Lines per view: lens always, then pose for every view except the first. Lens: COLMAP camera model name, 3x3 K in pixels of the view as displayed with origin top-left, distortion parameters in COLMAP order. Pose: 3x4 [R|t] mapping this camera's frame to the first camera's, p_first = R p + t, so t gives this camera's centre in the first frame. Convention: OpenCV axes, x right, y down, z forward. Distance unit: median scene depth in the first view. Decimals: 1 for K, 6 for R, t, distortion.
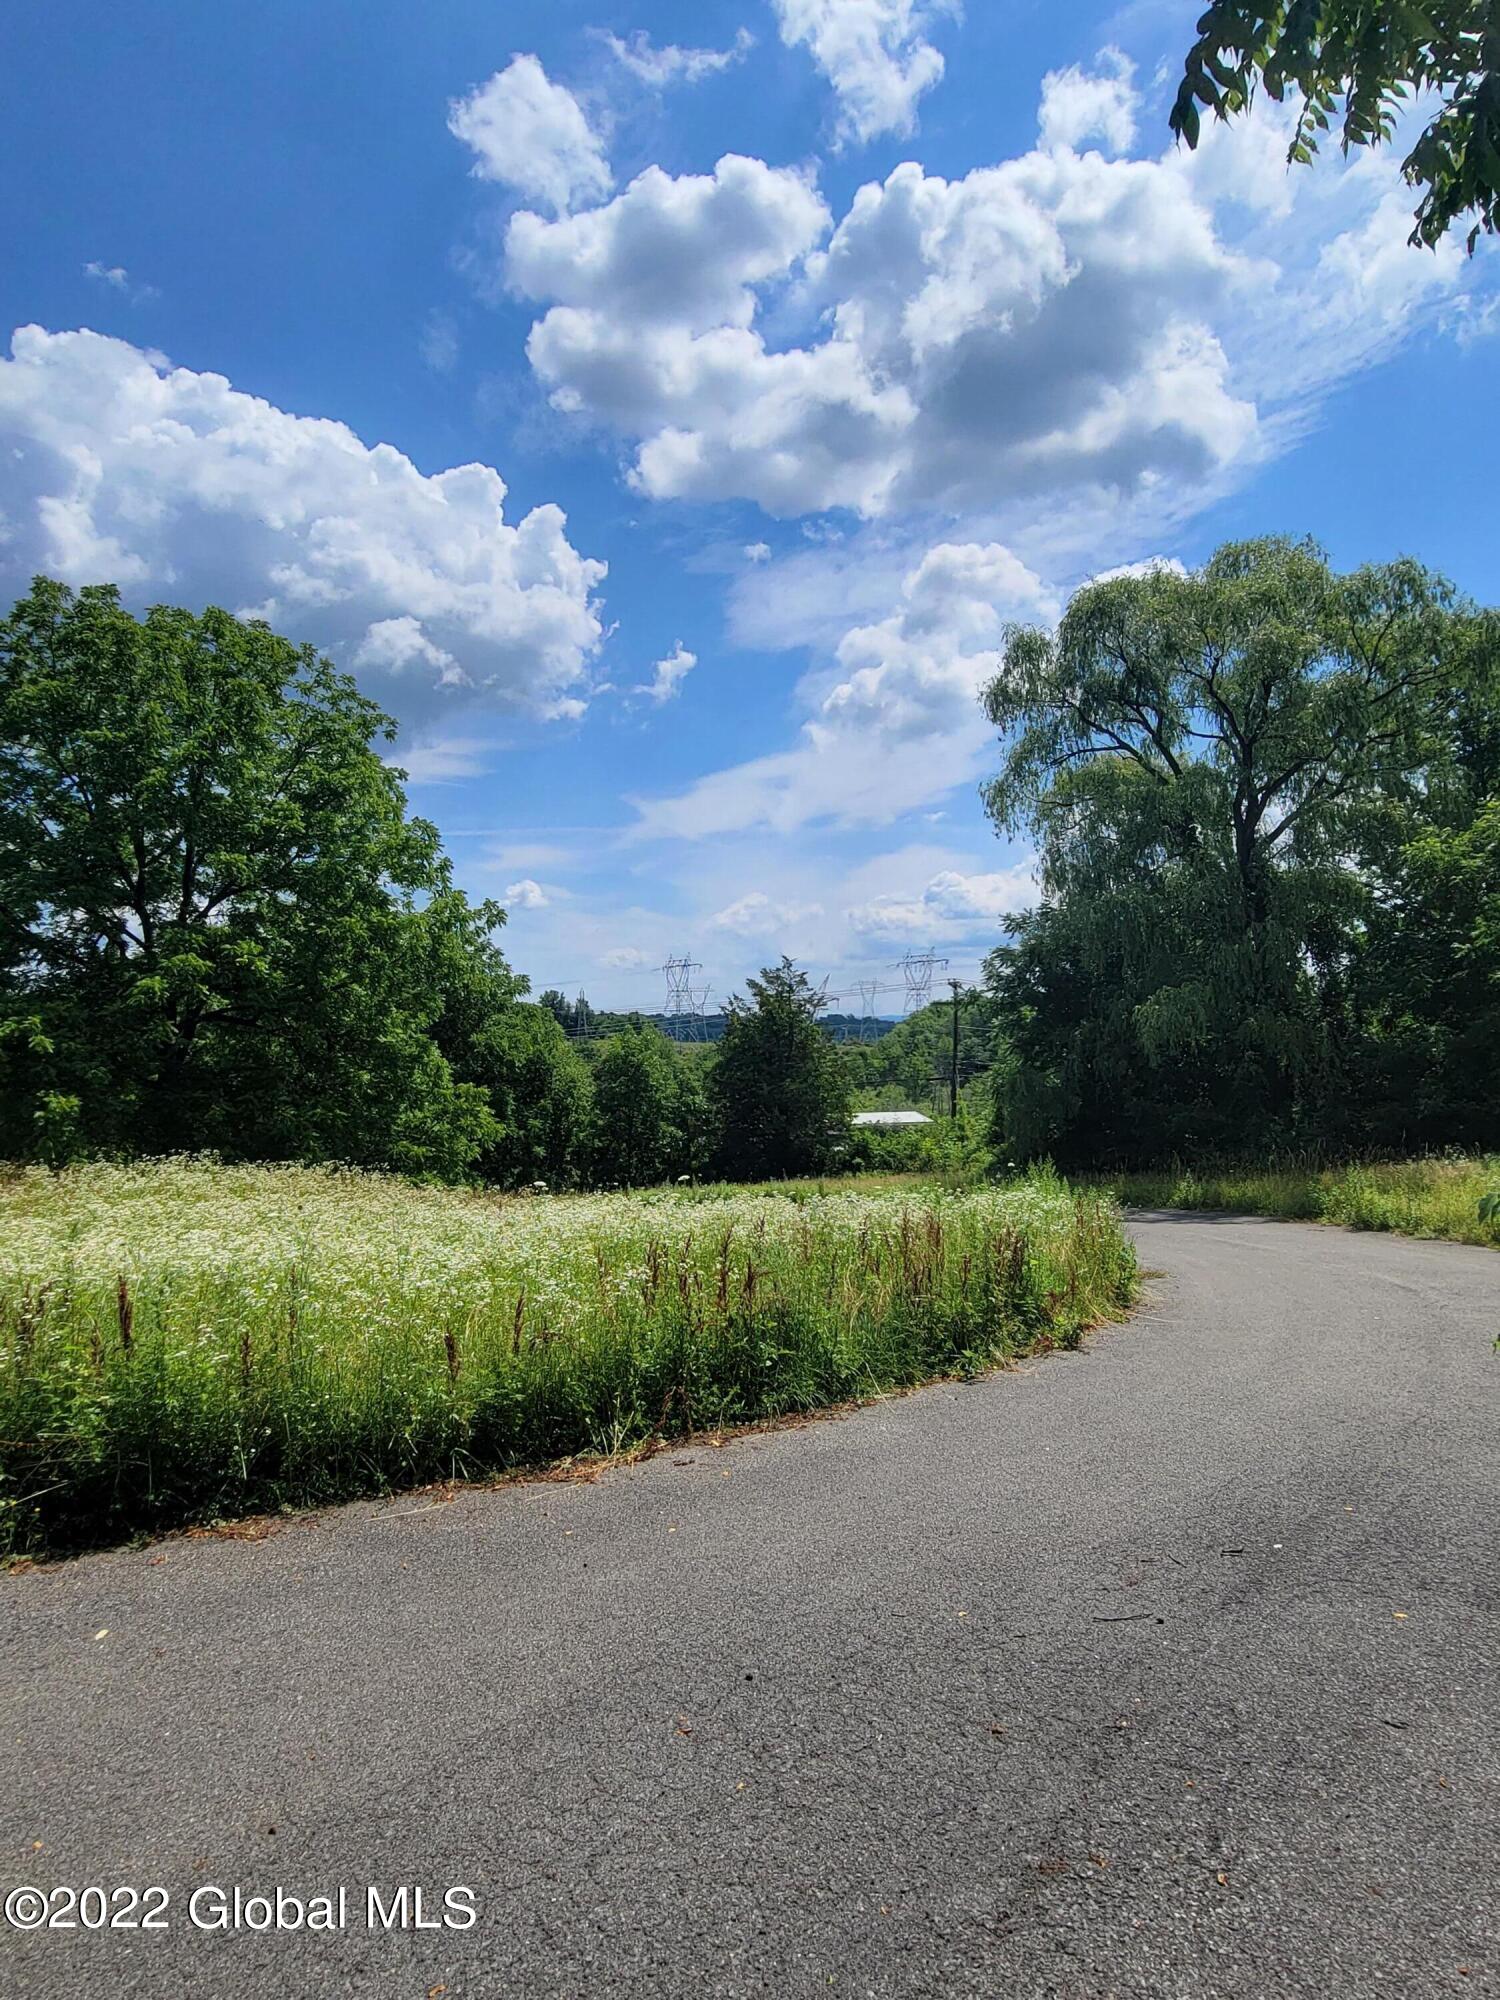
lens RADIAL K [[804.7, 0, 750.0], [0, 804.7, 1000.0], [0, 0, 1]] dist [0.000514, 0.000055]
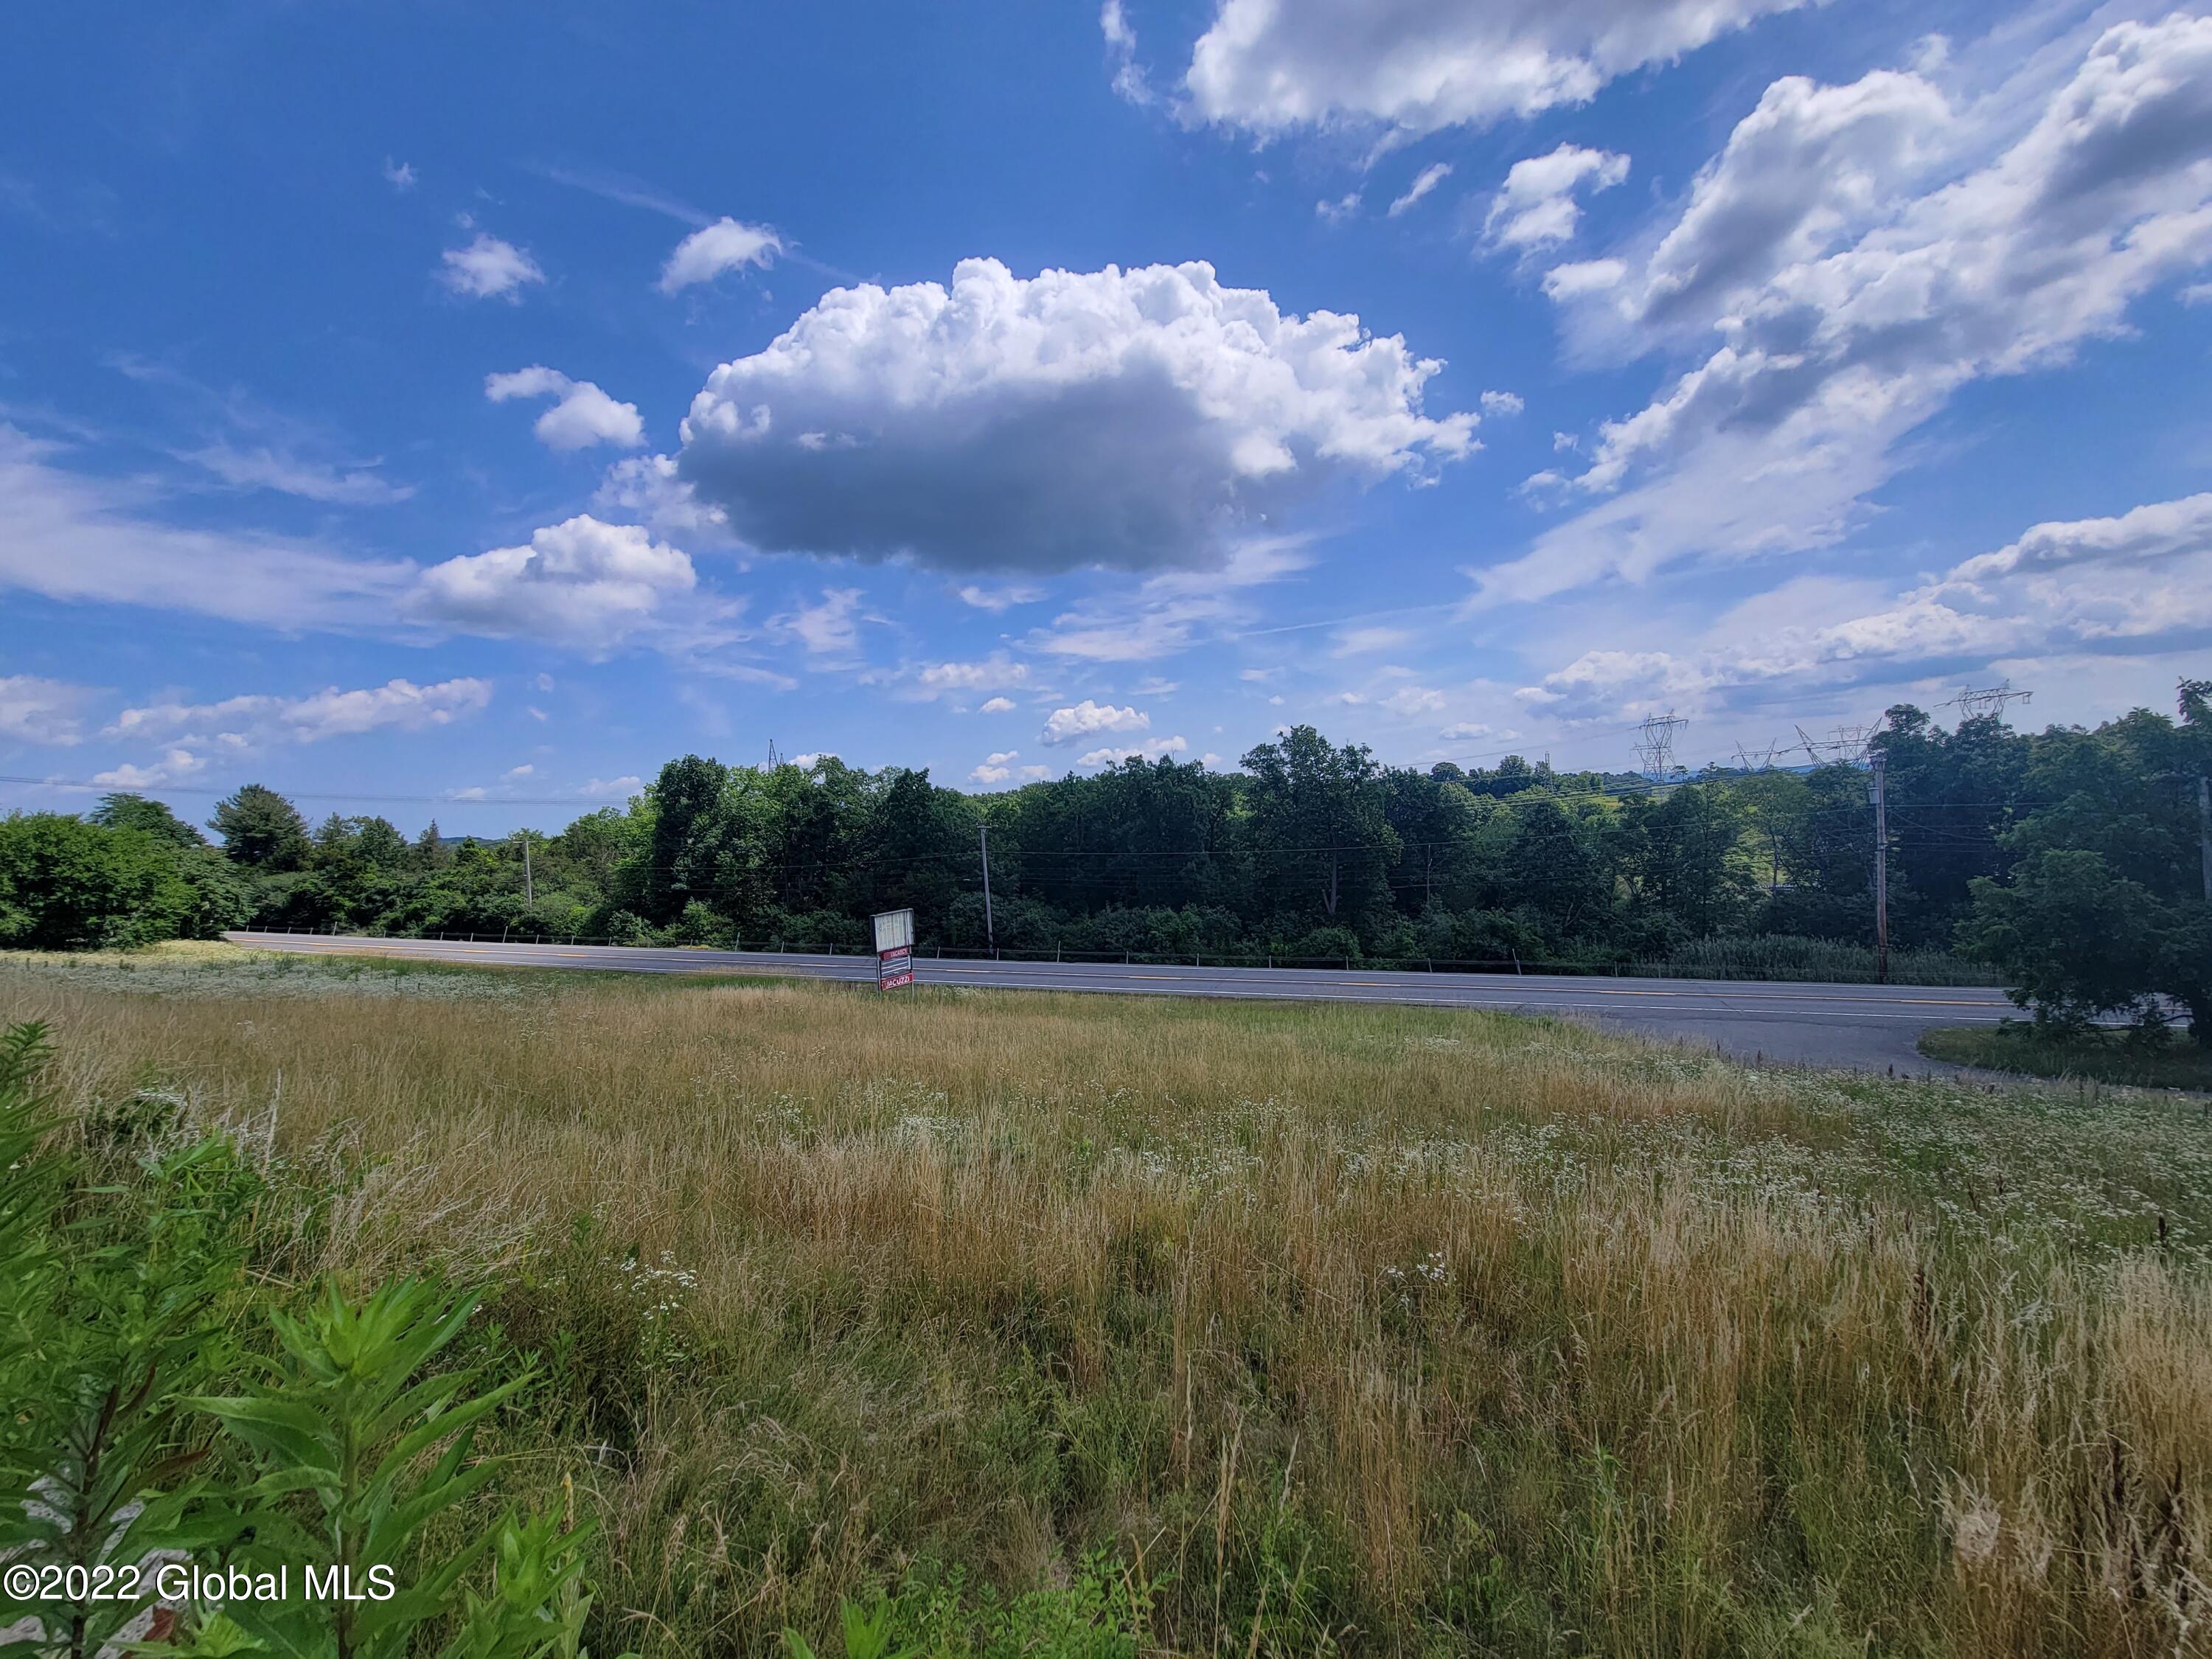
lens RADIAL K [[890.0, 0, 1100.5], [0, 890.0, 834.0], [0, 0, 1]] dist [0.000514, 0.000055]
pose [[0.919553, -0.022237, -0.392336, -0.141039], [0.041414, 0.998322, 0.040482, 0.011300], [0.390777, -0.053474, 0.918931, -0.199394]]
